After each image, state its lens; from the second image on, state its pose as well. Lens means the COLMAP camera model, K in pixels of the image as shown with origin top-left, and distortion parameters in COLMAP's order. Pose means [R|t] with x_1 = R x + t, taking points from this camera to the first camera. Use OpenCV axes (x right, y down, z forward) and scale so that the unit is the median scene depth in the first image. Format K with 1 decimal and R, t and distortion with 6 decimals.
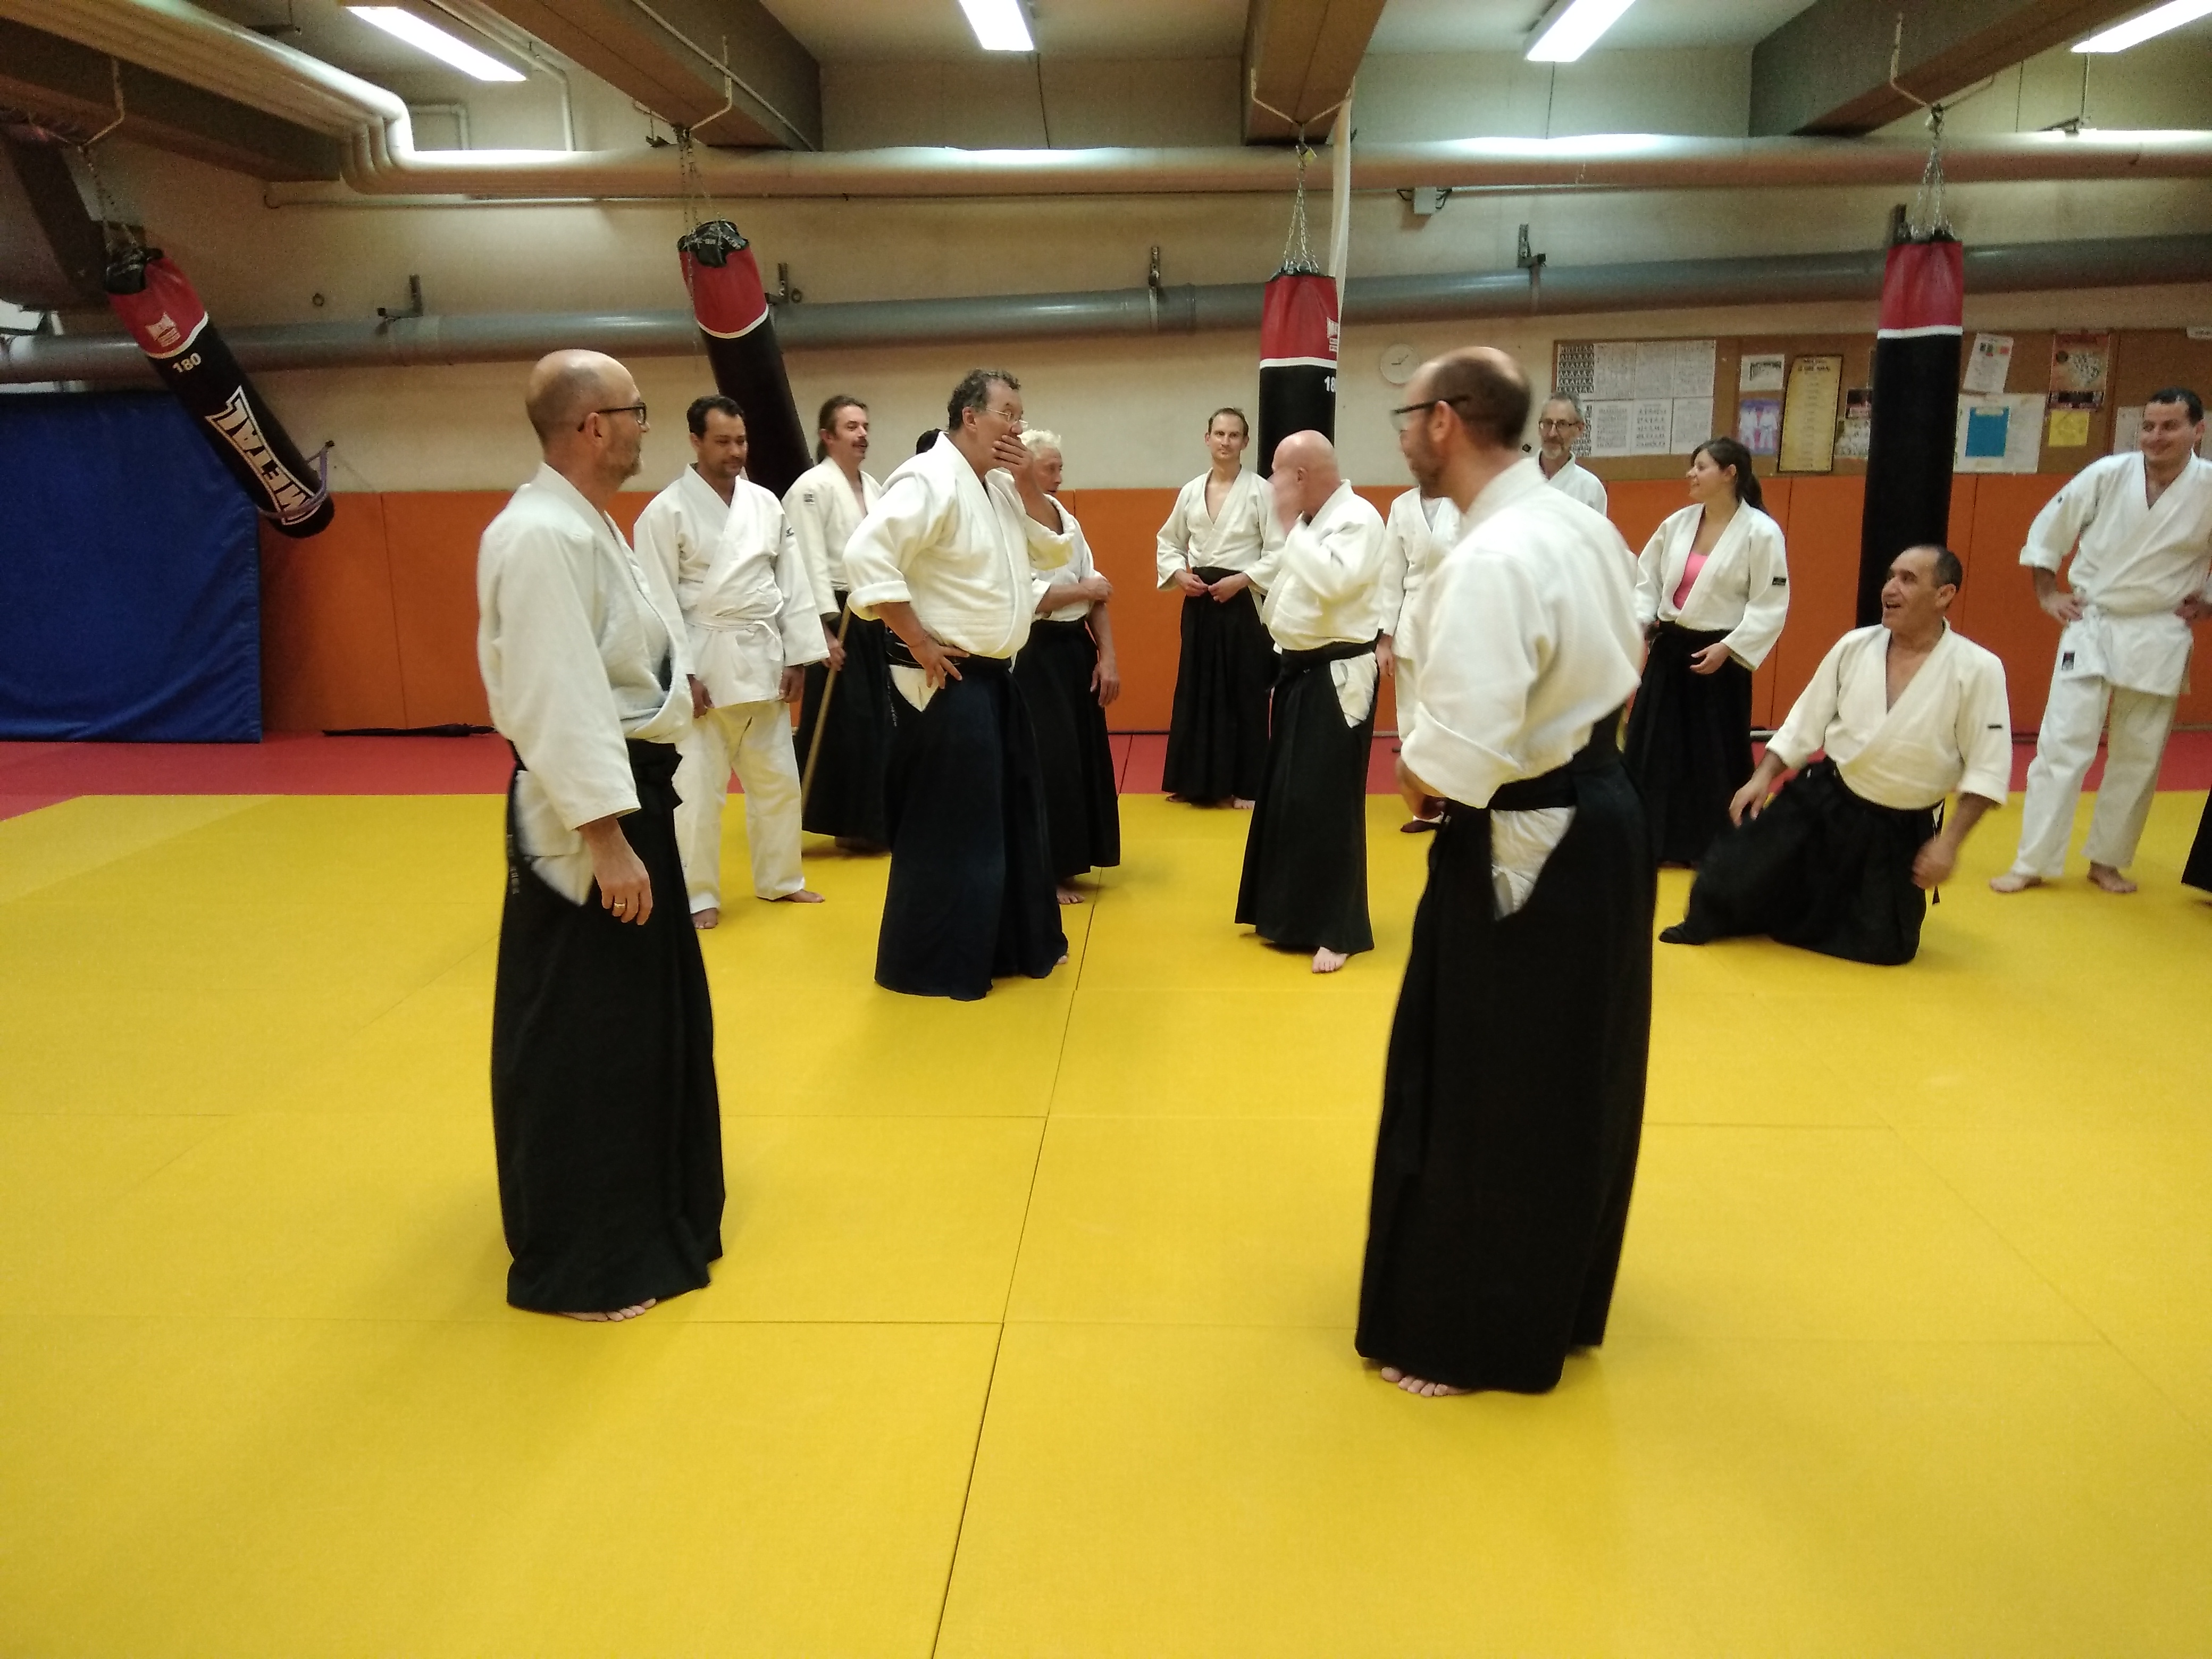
lens RADIAL K [[1713.7, 0, 1114.6], [0, 1713.7, 822.9], [0, 0, 1]] dist [-0.000570, -0.047225]
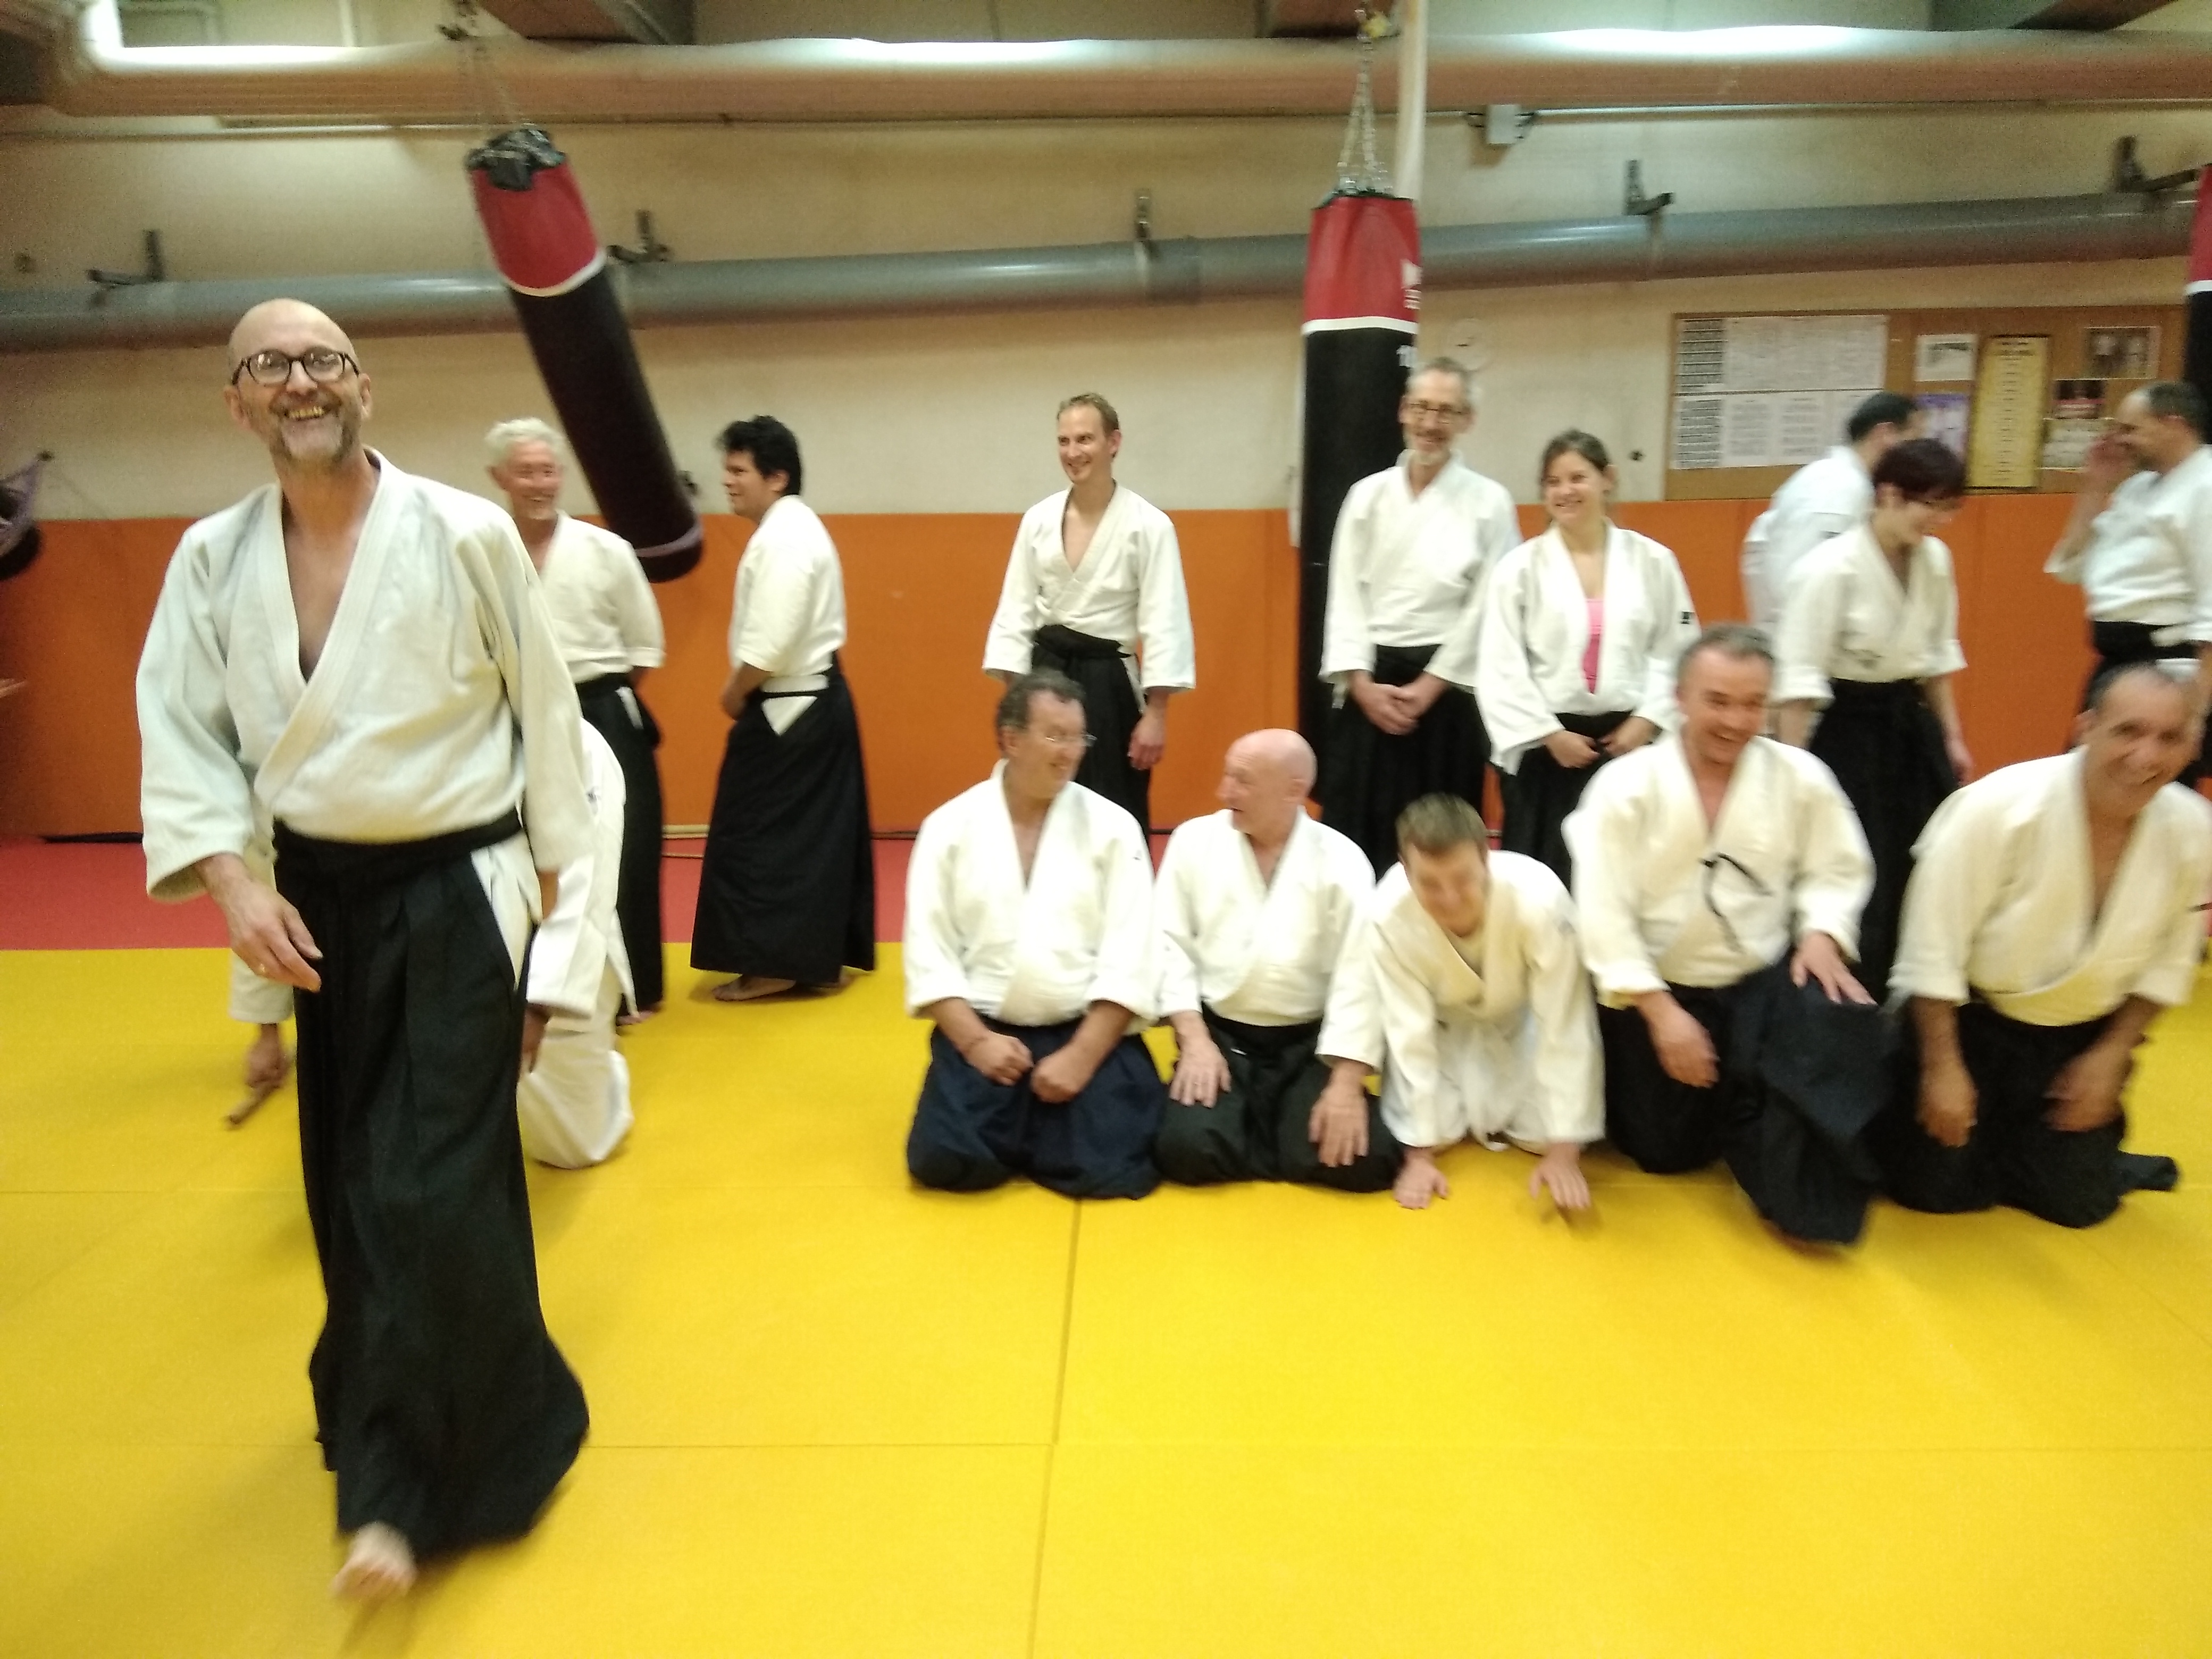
lens RADIAL K [[1713.7, 0, 1087.8], [0, 1713.7, 837.8], [0, 0, 1]] dist [-0.000570, -0.047225]
pose [[0.999931, -0.004392, 0.010925, -0.009722], [0.004446, 0.999978, -0.004882, -0.049611], [-0.010903, 0.004931, 0.999928, 0.255783]]
